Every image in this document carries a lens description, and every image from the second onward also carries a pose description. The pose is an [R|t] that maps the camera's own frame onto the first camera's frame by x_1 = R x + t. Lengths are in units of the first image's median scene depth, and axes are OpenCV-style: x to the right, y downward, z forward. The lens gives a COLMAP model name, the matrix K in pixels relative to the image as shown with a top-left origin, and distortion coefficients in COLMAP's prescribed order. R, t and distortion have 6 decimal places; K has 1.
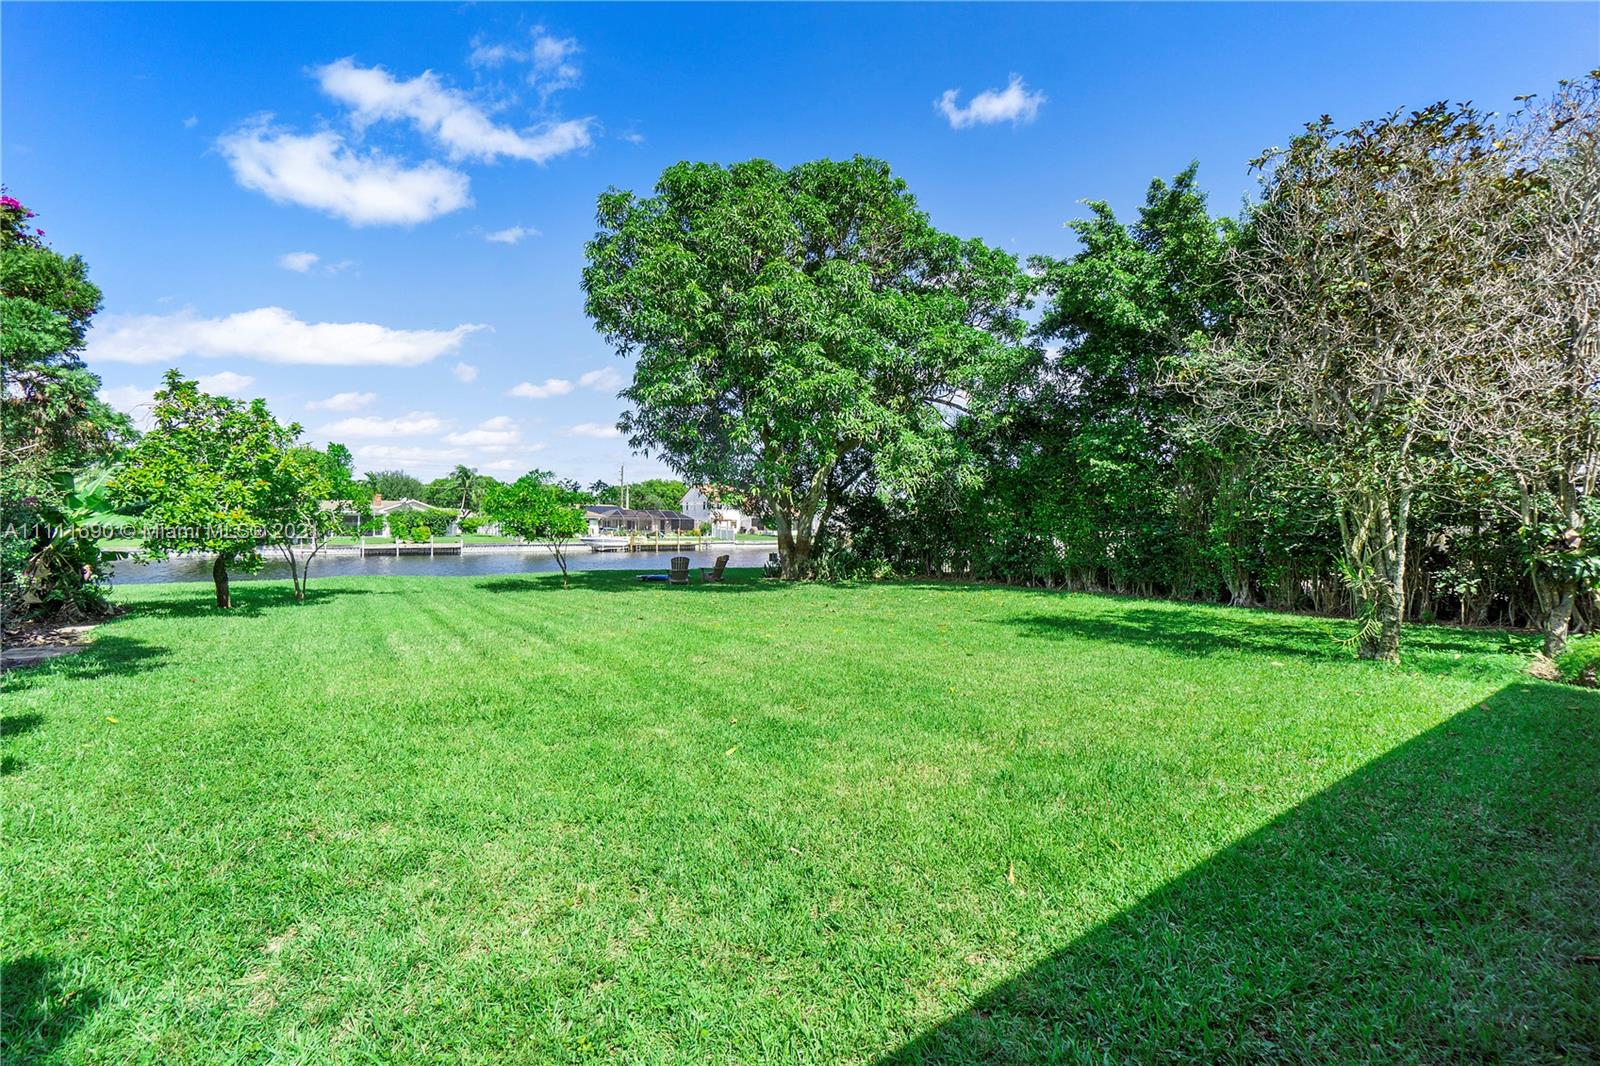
lens RADIAL K [[691.2, 0, 792.1], [0, 691.2, 532.7], [0, 0, 1]] dist [0.000349, -0.000185]
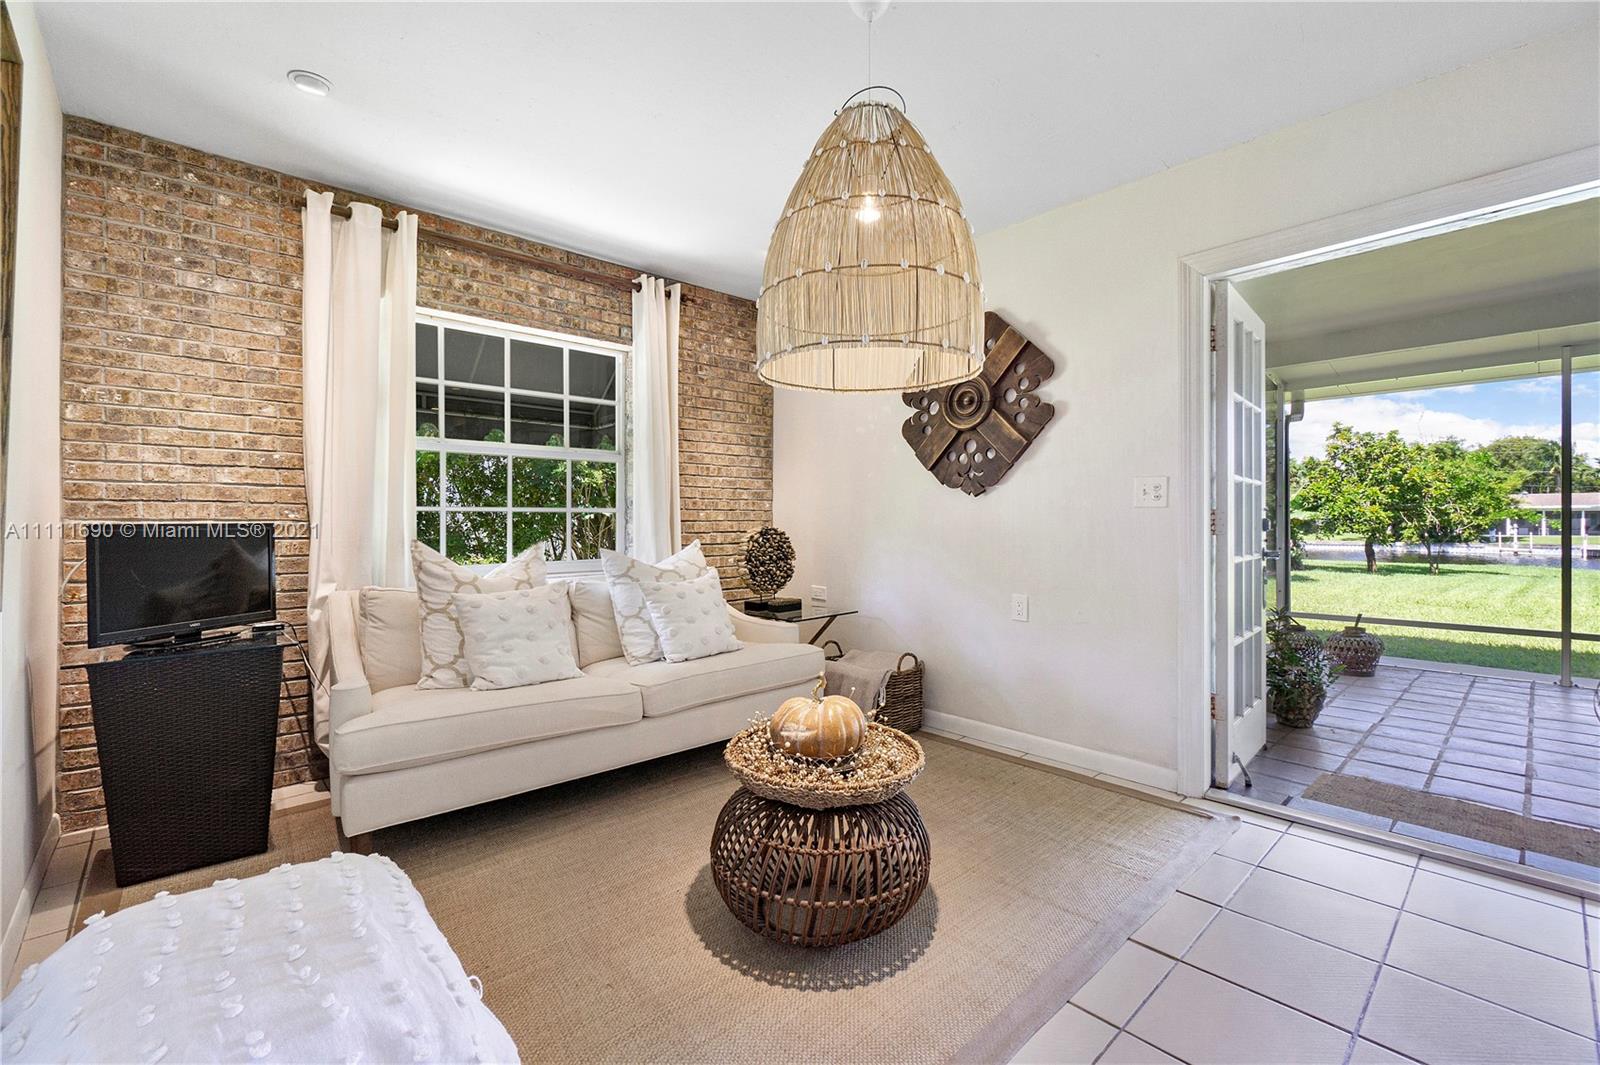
lens RADIAL K [[691.2, 0, 792.8], [0, 691.2, 518.8], [0, 0, 1]] dist [0.000349, -0.000185]
pose [[0.137798, -0.009486, -0.990415, 0.508464], [-0.009378, 0.999897, -0.010881, 0.022041], [0.990416, 0.010787, 0.137695, -0.462904]]
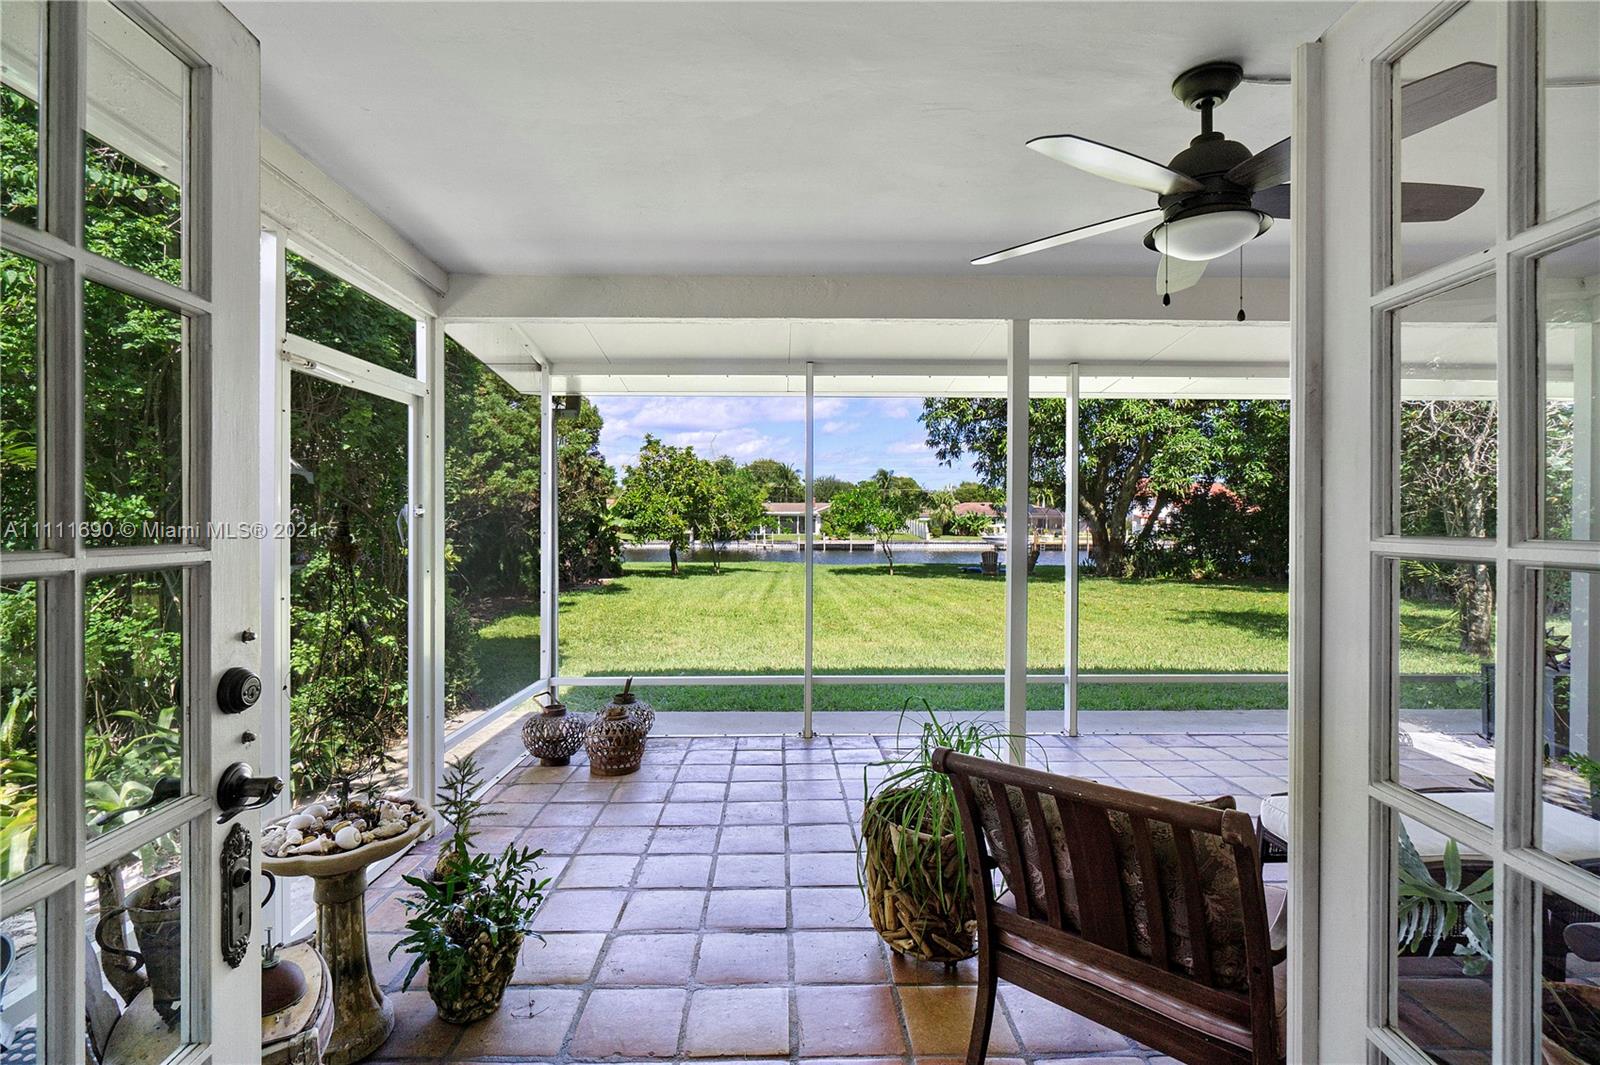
lens RADIAL K [[734.7, 0, 796.8], [0, 734.7, 528.6], [0, 0, 1]] dist [-0.002459, -0.000041]
pose [[0.836254, 0.002338, -0.548338, 0.386802], [-0.004477, 0.999987, -0.002565, 0.002616], [0.548324, 0.004600, 0.836253, -0.300013]]
